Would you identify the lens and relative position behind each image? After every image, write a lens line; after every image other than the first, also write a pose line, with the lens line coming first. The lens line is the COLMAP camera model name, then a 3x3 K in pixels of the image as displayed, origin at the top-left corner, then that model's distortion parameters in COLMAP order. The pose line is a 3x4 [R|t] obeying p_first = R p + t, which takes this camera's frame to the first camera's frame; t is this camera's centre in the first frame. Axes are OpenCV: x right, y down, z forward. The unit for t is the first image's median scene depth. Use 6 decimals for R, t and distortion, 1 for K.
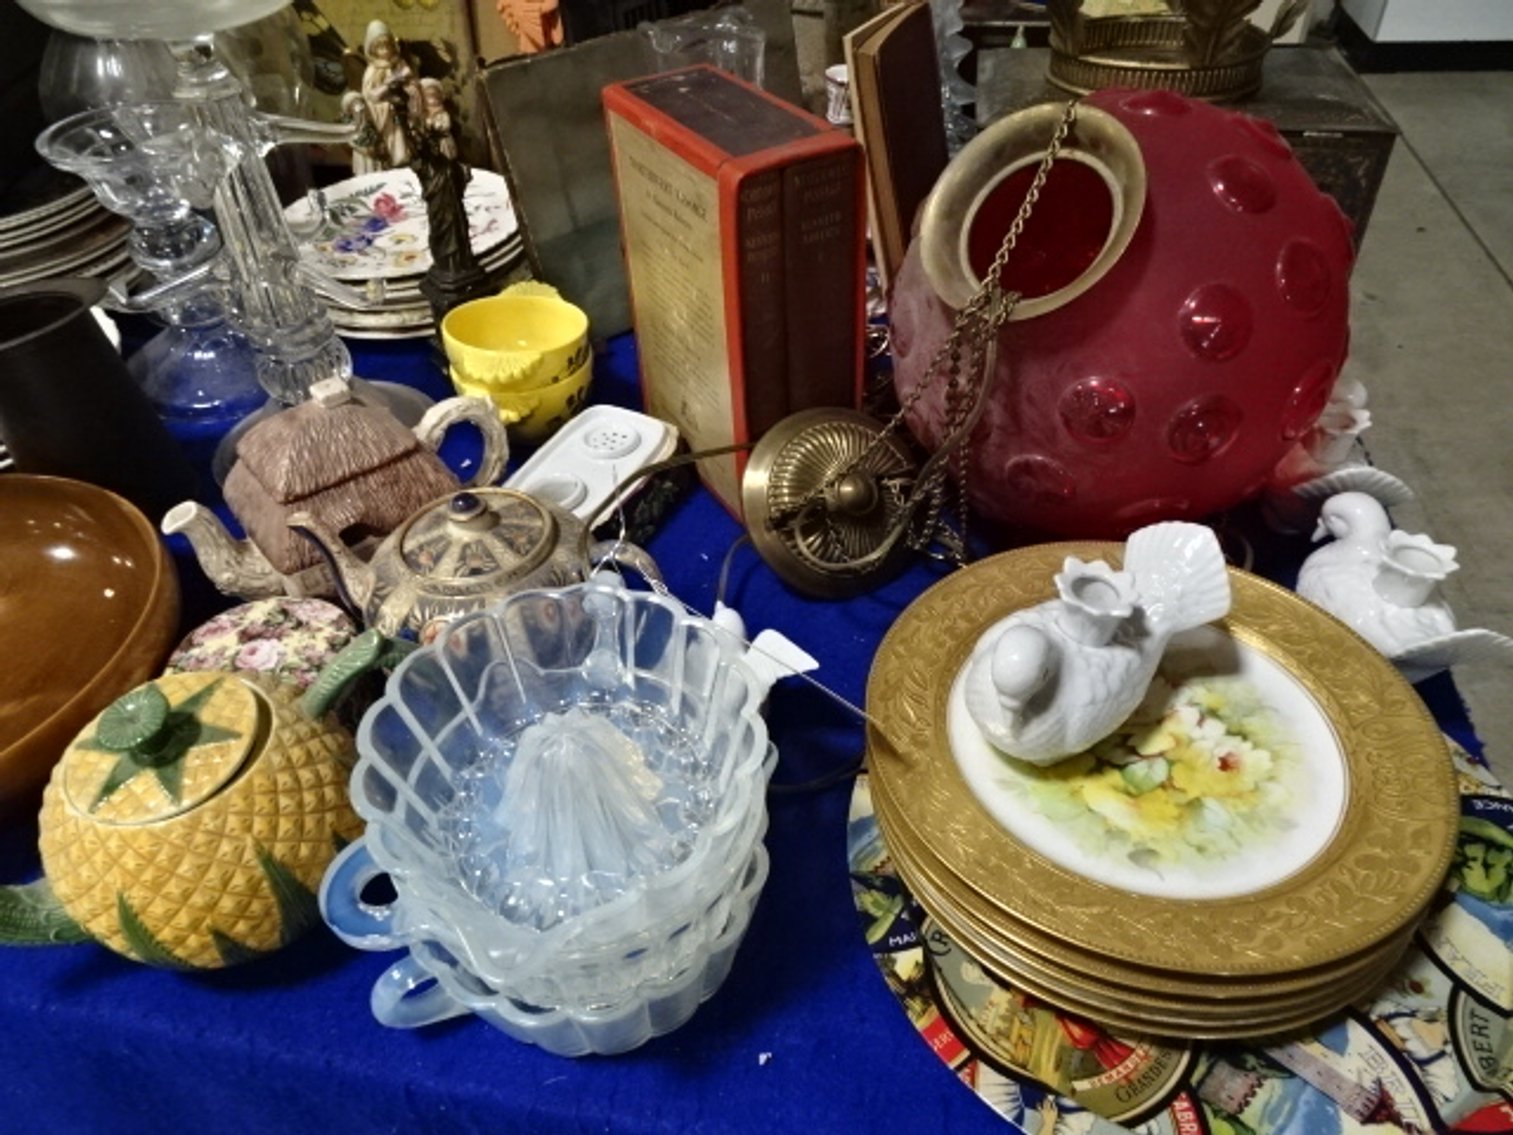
lens RADIAL K [[1037.0, 0, 756.5], [0, 1037.0, 567.5], [0, 0, 1]] dist [0.003009, -0.002421]
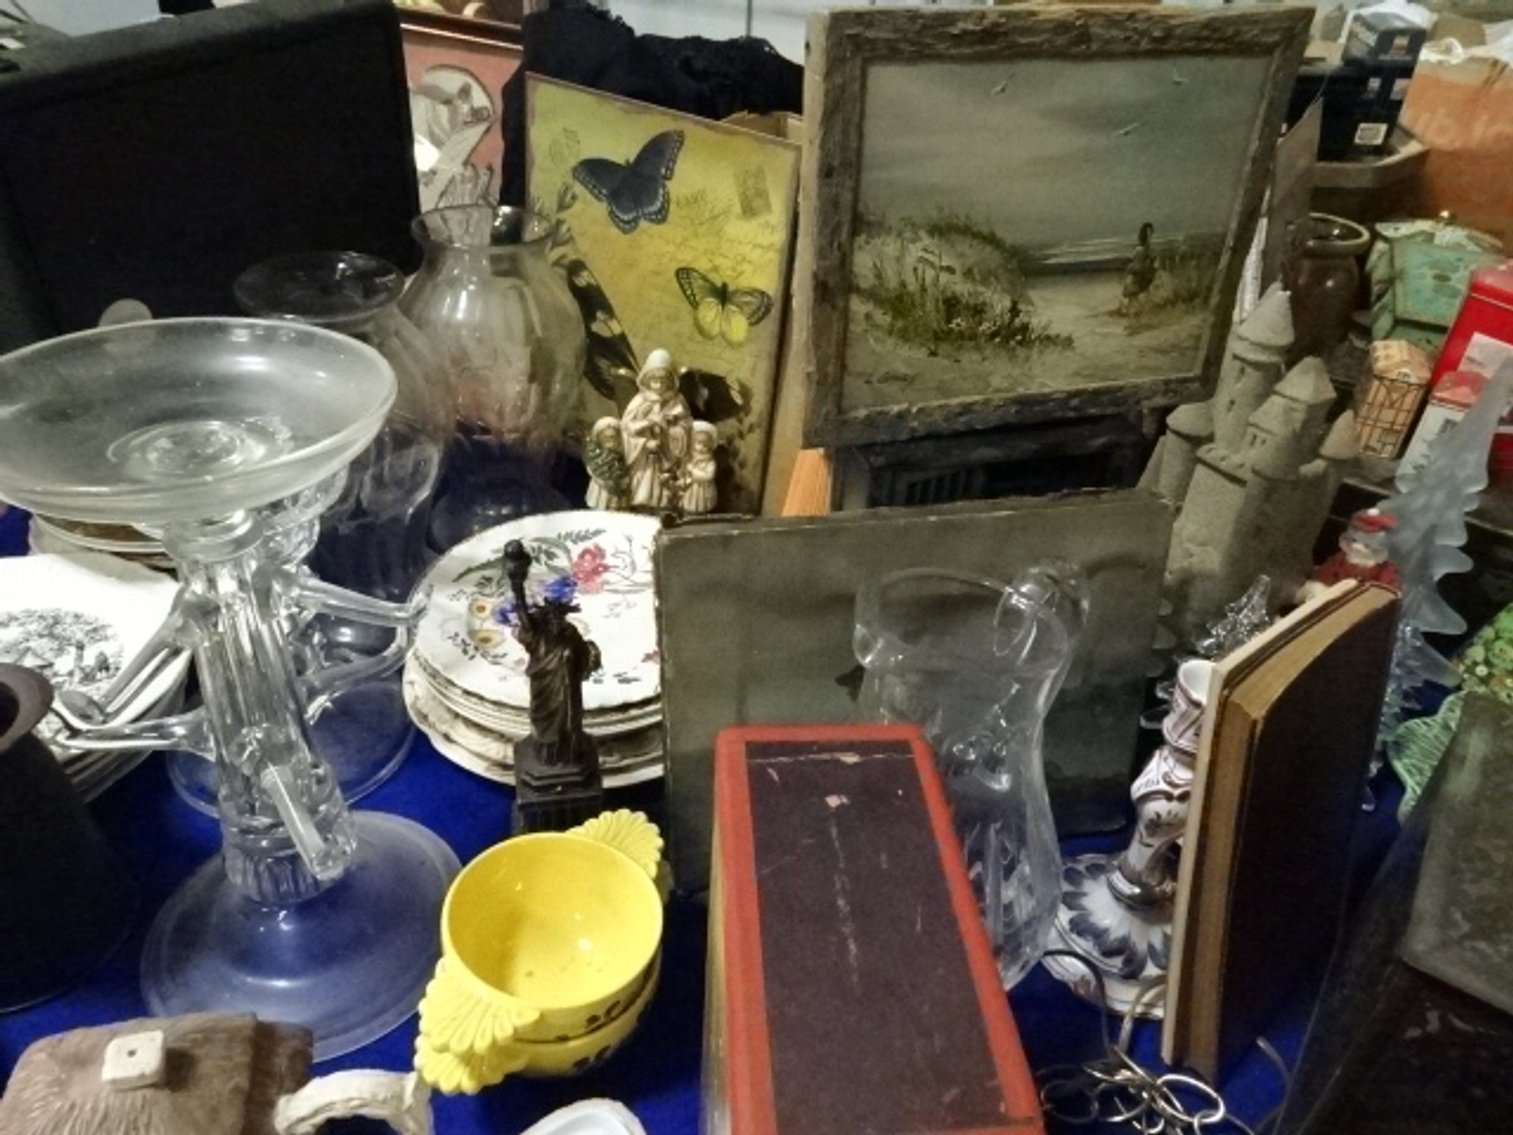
lens RADIAL K [[1071.7, 0, 761.7], [0, 1071.7, 568.7], [0, 0, 1]] dist [0.009953, -0.003514]
pose [[0.891267, 0.316774, -0.324495, 0.027793], [-0.360537, 0.929014, -0.083350, -0.319371], [0.275057, 0.191279, 0.942208, 0.260979]]
